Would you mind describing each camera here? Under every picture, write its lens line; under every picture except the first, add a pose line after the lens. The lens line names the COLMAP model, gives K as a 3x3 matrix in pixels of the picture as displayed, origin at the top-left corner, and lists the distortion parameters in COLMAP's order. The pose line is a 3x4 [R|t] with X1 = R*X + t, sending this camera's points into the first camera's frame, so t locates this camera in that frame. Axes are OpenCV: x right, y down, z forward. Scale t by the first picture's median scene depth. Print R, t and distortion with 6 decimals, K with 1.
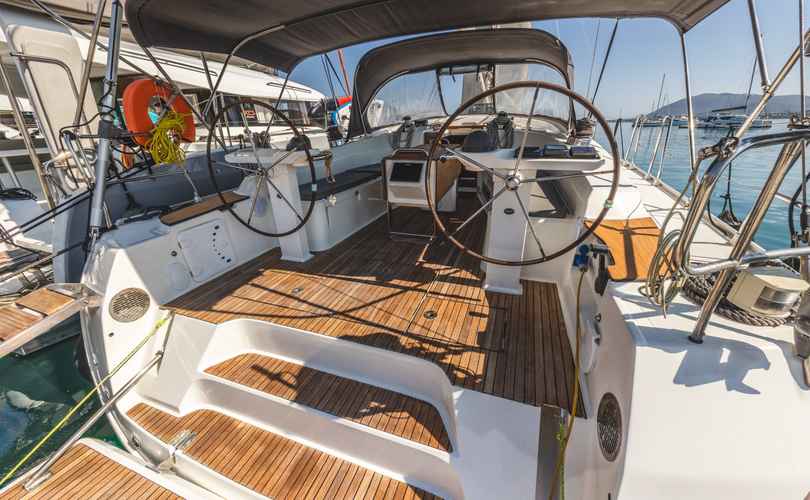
lens RADIAL K [[308.7, 0, 403.0], [0, 308.7, 247.7], [0, 0, 1]] dist [-0.000111, -0.000641]
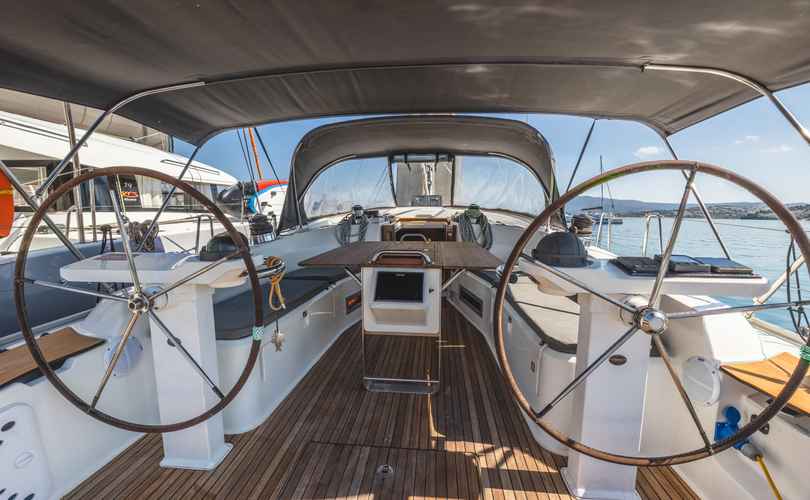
lens RADIAL K [[337.4, 0, 405.9], [0, 337.4, 250.4], [0, 0, 1]] dist [-0.016213, 0.000246]
pose [[0.965889, -0.001198, 0.258955, -0.157696], [0.071382, 0.962479, -0.261798, -0.131177], [-0.248925, 0.271352, 0.929733, 0.320943]]
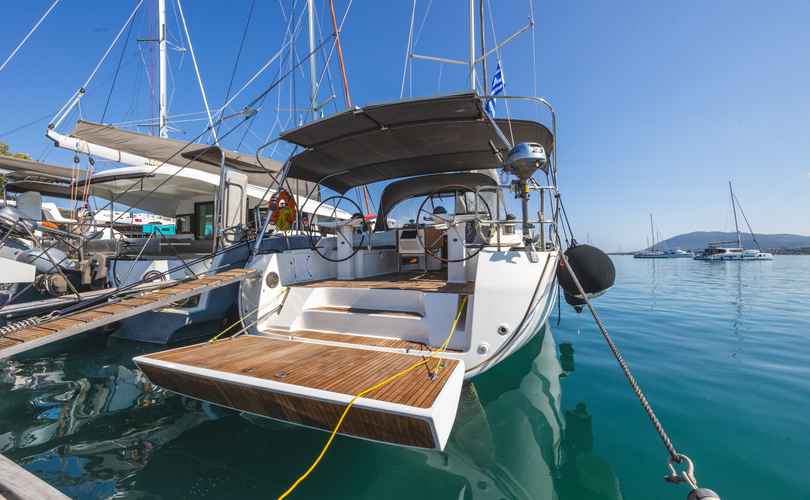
lens RADIAL K [[308.7, 0, 402.0], [0, 308.7, 250.3], [0, 0, 1]] dist [-0.000111, -0.000641]
pose [[0.999215, 0.016742, -0.035901, 0.037045], [-0.029202, 0.923686, -0.382035, 0.563761], [0.026765, 0.382784, 0.923450, -0.704521]]
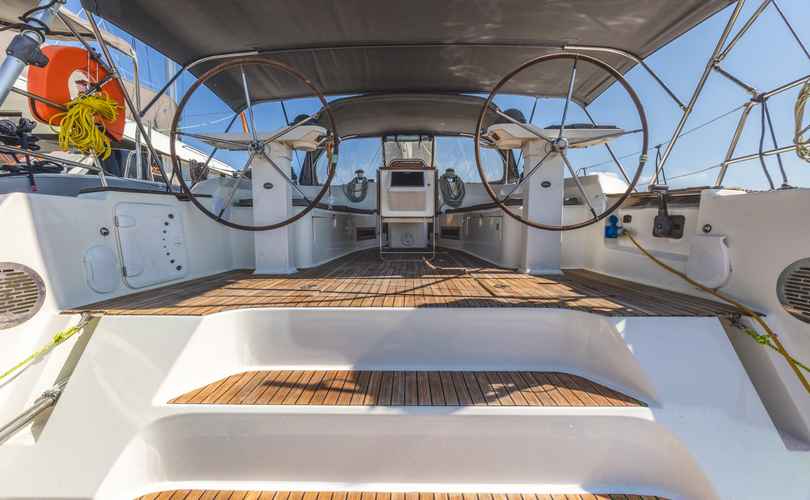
lens RADIAL K [[308.7, 0, 404.1], [0, 308.7, 248.0], [0, 0, 1]] dist [-0.000111, -0.000641]
pose [[0.944397, 0.006399, 0.328746, -0.310377], [0.101470, 0.945340, -0.309897, 0.250232], [-0.312760, 0.326023, 0.892127, 0.221787]]
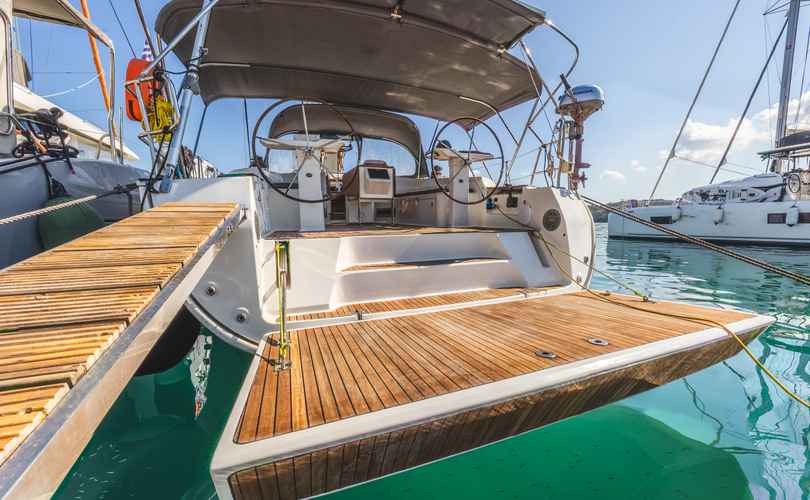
lens RADIAL K [[308.7, 0, 406.9], [0, 308.7, 250.1], [0, 0, 1]] dist [-0.000111, -0.000641]
pose [[0.750144, -0.045933, 0.659677, -0.890991], [0.239496, 0.948731, -0.206280, 0.448221], [-0.616381, 0.312730, 0.722686, -0.052162]]
